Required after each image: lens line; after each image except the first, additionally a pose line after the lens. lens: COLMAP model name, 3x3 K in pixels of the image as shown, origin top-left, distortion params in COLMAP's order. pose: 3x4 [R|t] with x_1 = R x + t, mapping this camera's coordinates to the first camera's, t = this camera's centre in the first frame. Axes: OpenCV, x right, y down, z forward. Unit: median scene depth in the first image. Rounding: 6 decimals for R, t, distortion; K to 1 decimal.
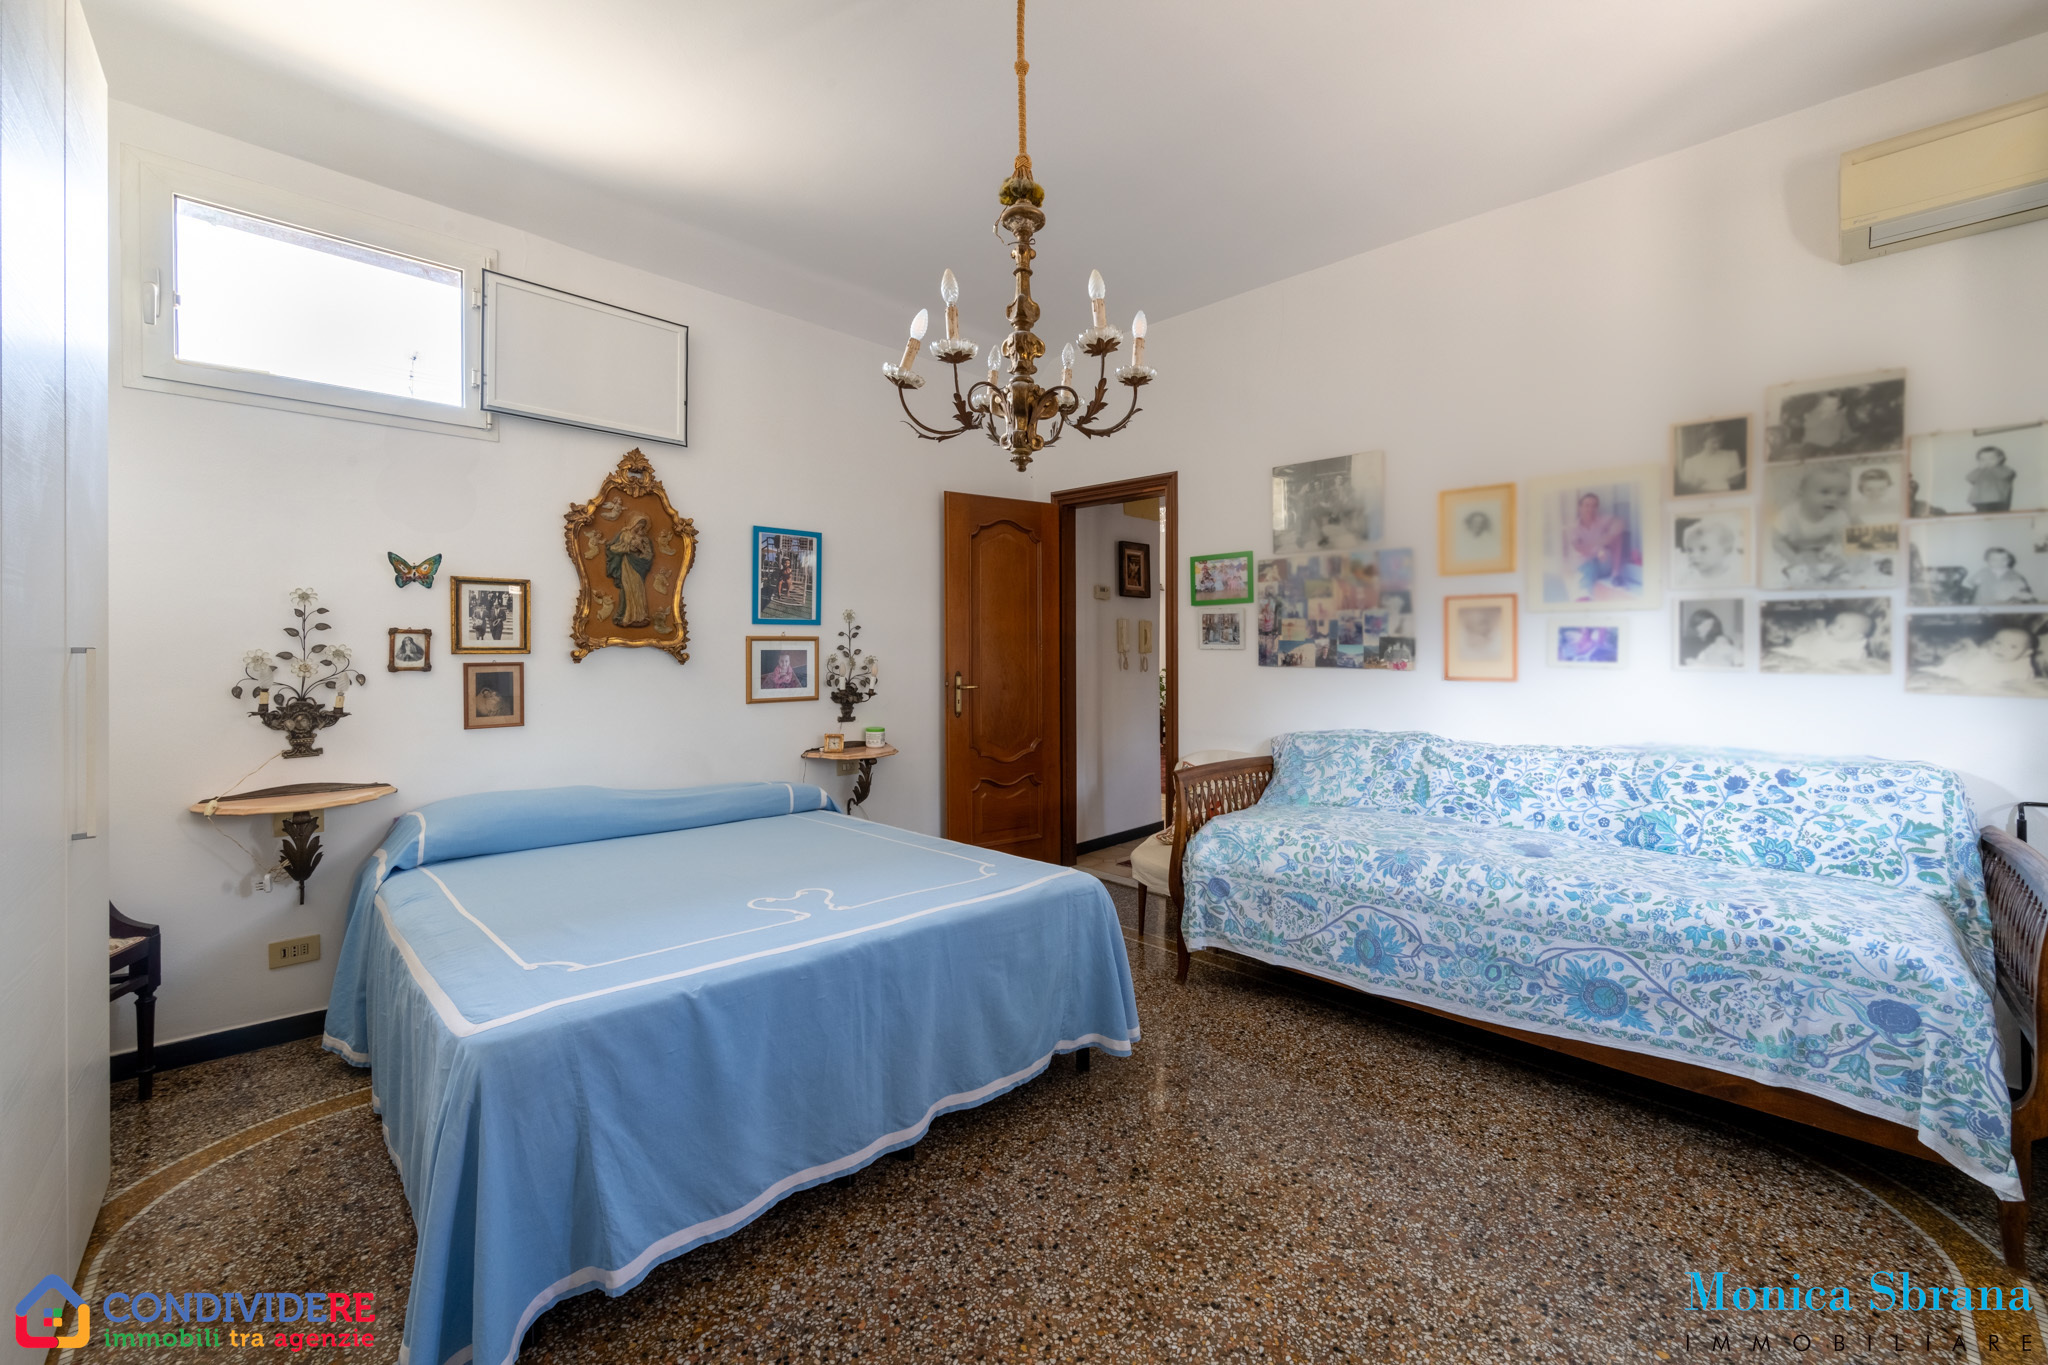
lens RADIAL K [[844.8, 0, 1021.0], [0, 844.8, 653.4], [0, 0, 1]] dist [-0.000287, 0.000072]
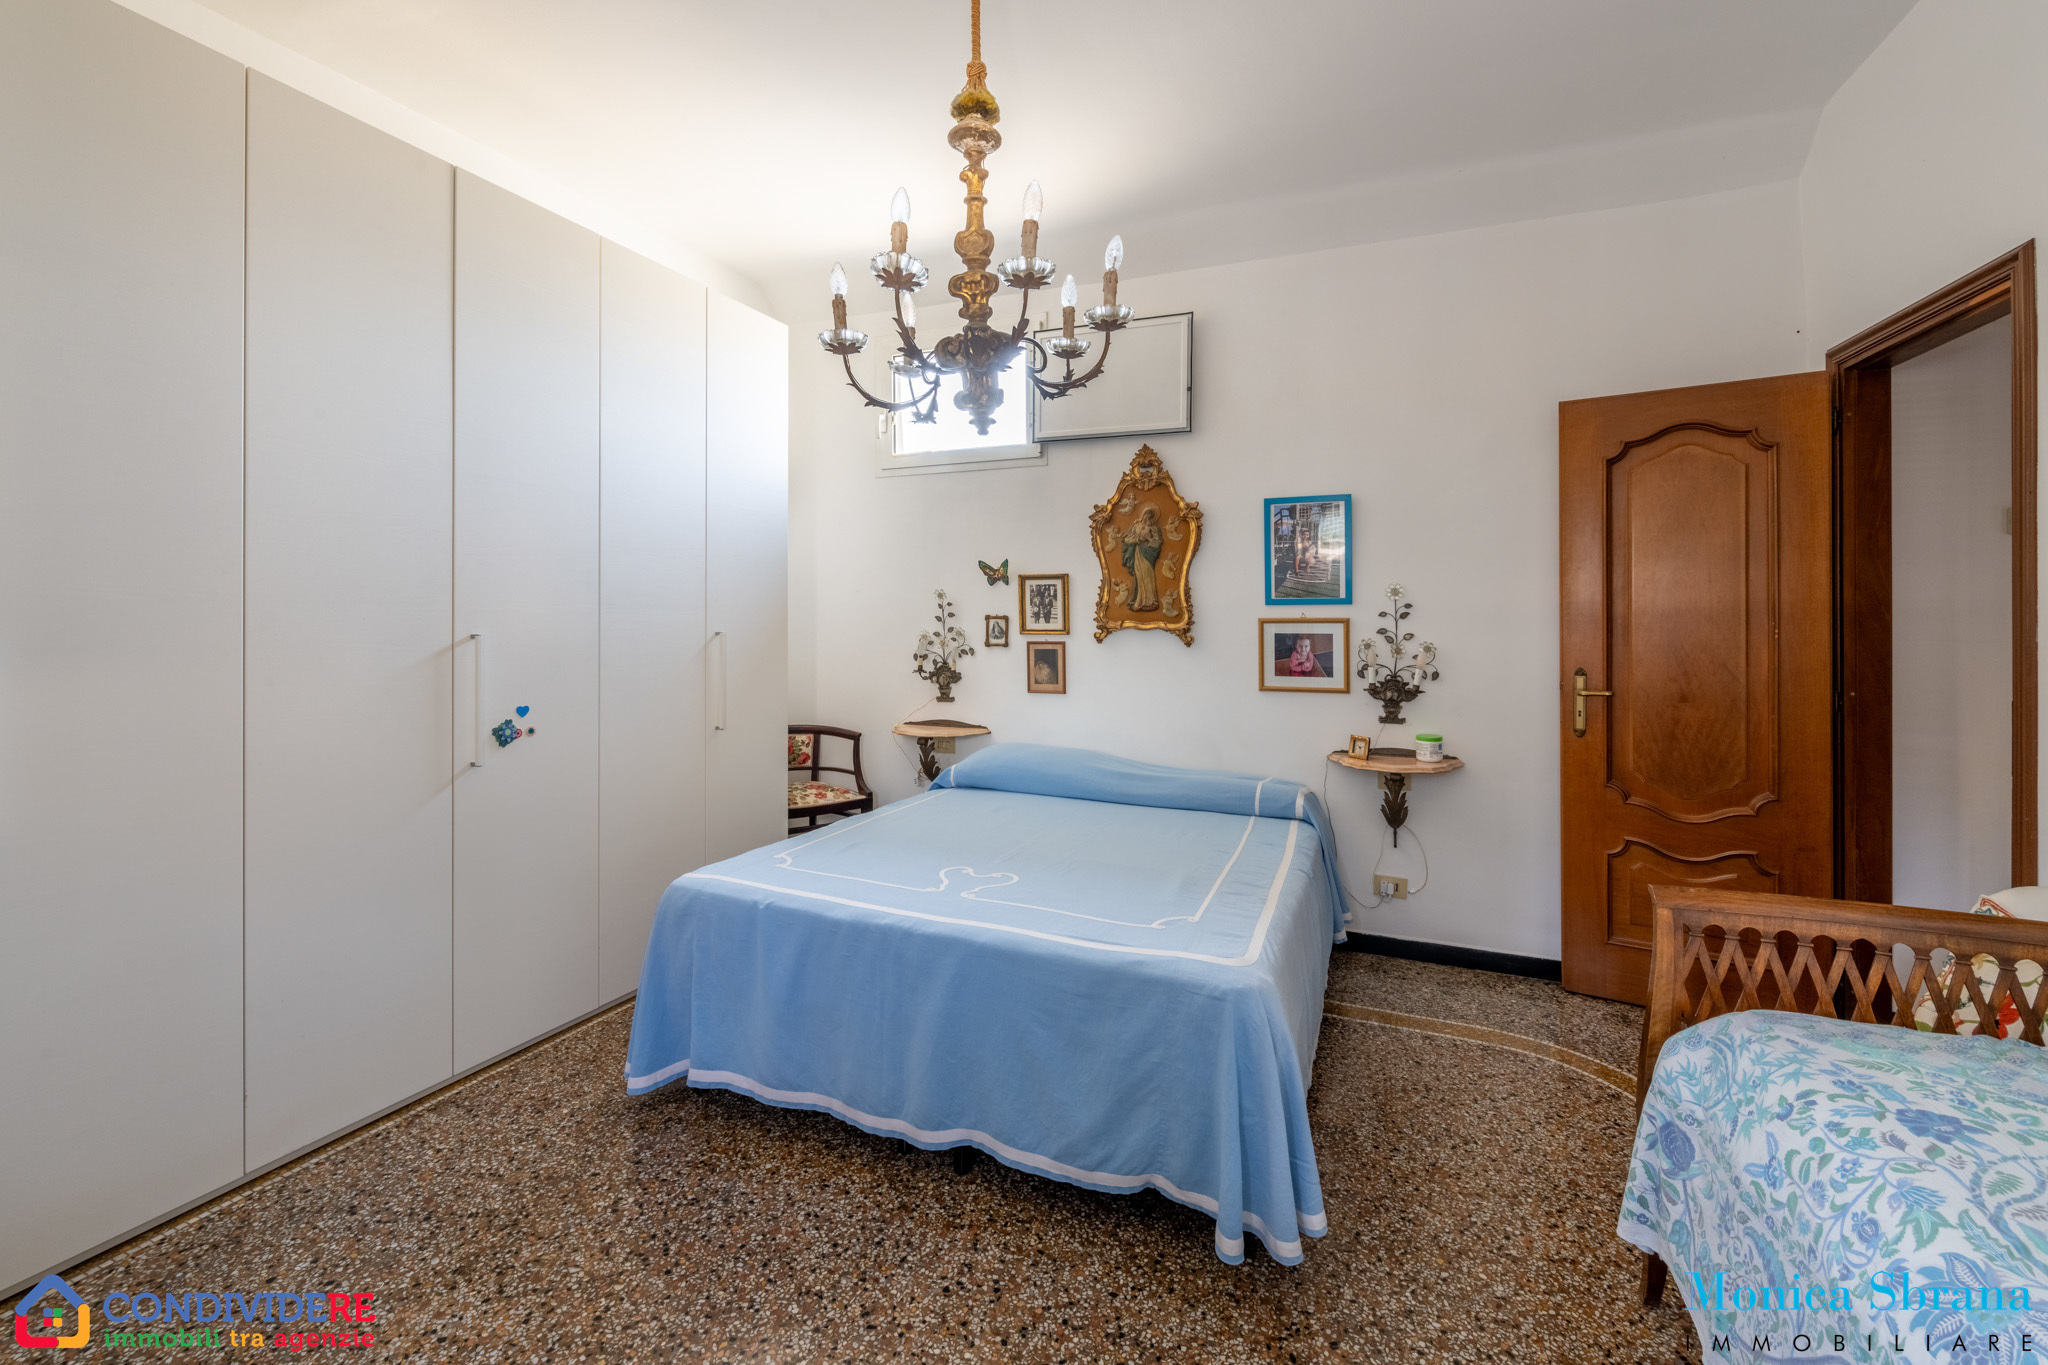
lens RADIAL K [[864.6, 0, 1017.3], [0, 864.6, 624.7], [0, 0, 1]] dist [-0.000474, 0.000015]
pose [[0.386393, 0.007382, -0.922305, 0.514010], [-0.004640, 0.999971, 0.006059, -0.020359], [0.922322, 0.001938, 0.386416, 0.438976]]
